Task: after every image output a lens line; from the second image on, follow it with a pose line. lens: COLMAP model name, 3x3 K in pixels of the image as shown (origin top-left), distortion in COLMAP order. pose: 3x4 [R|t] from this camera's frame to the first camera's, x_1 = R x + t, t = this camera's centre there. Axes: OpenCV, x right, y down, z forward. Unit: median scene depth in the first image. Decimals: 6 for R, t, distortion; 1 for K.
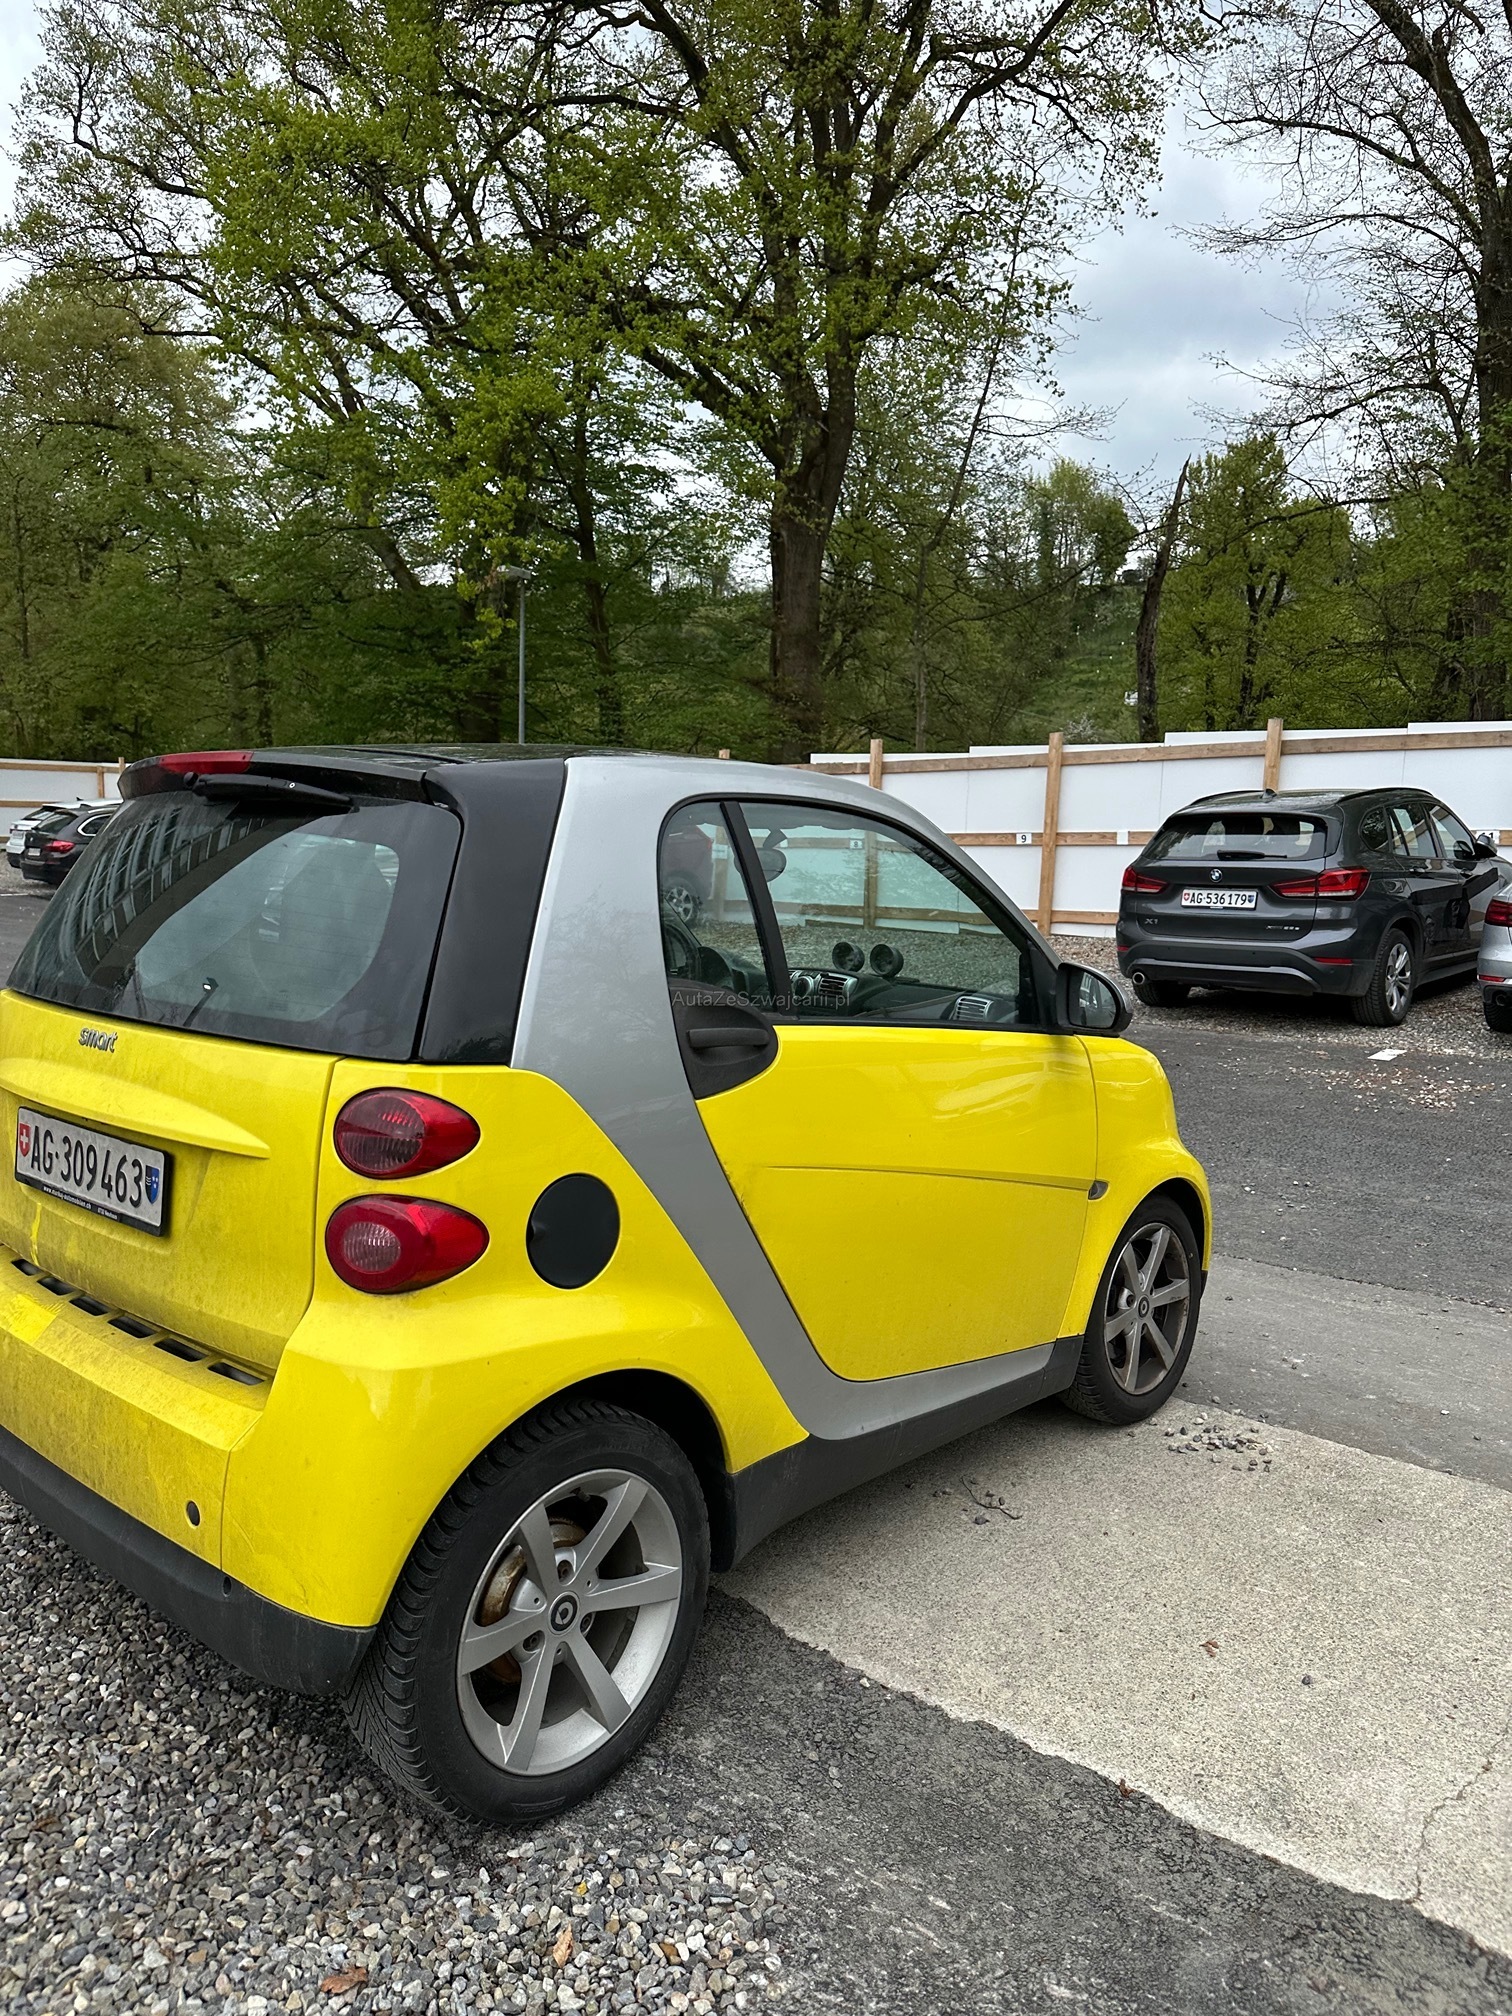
lens RADIAL K [[1405.1, 0, 766.3], [0, 1405.1, 1015.4], [0, 0, 1]] dist [0.028297, -0.047487]
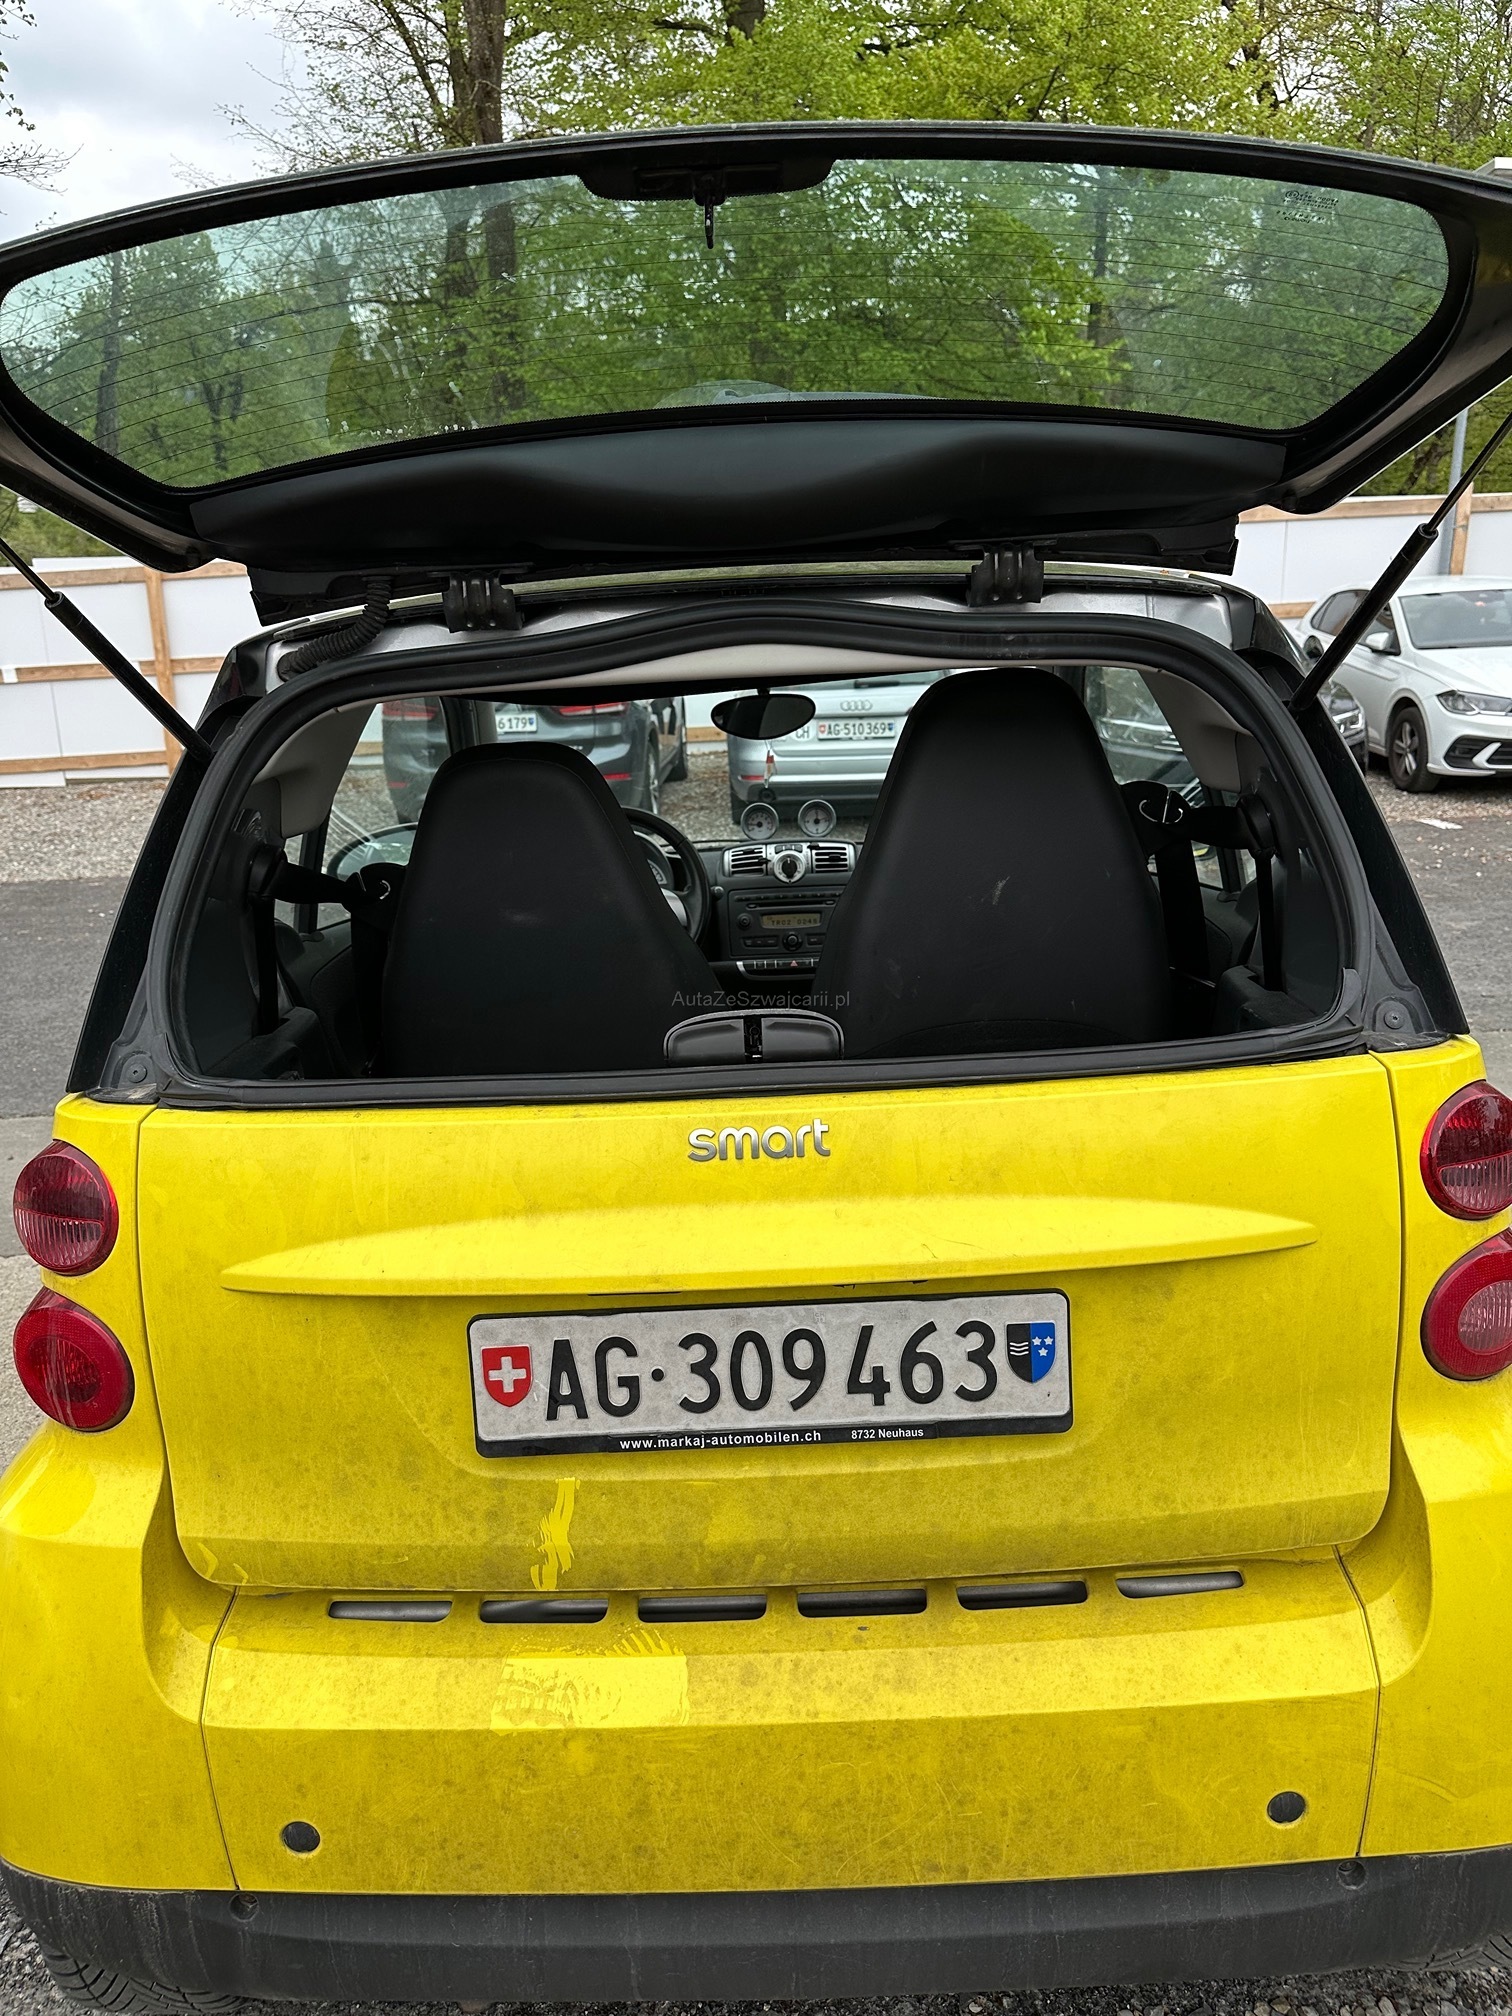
lens RADIAL K [[1405.1, 0, 775.9], [0, 1405.1, 1001.5], [0, 0, 1]] dist [0.028297, -0.047487]
pose [[0.745788, -0.201872, 0.634861, -0.560617], [0.127188, 0.978599, 0.161762, -0.083846], [-0.653929, -0.039893, 0.755503, 0.420751]]
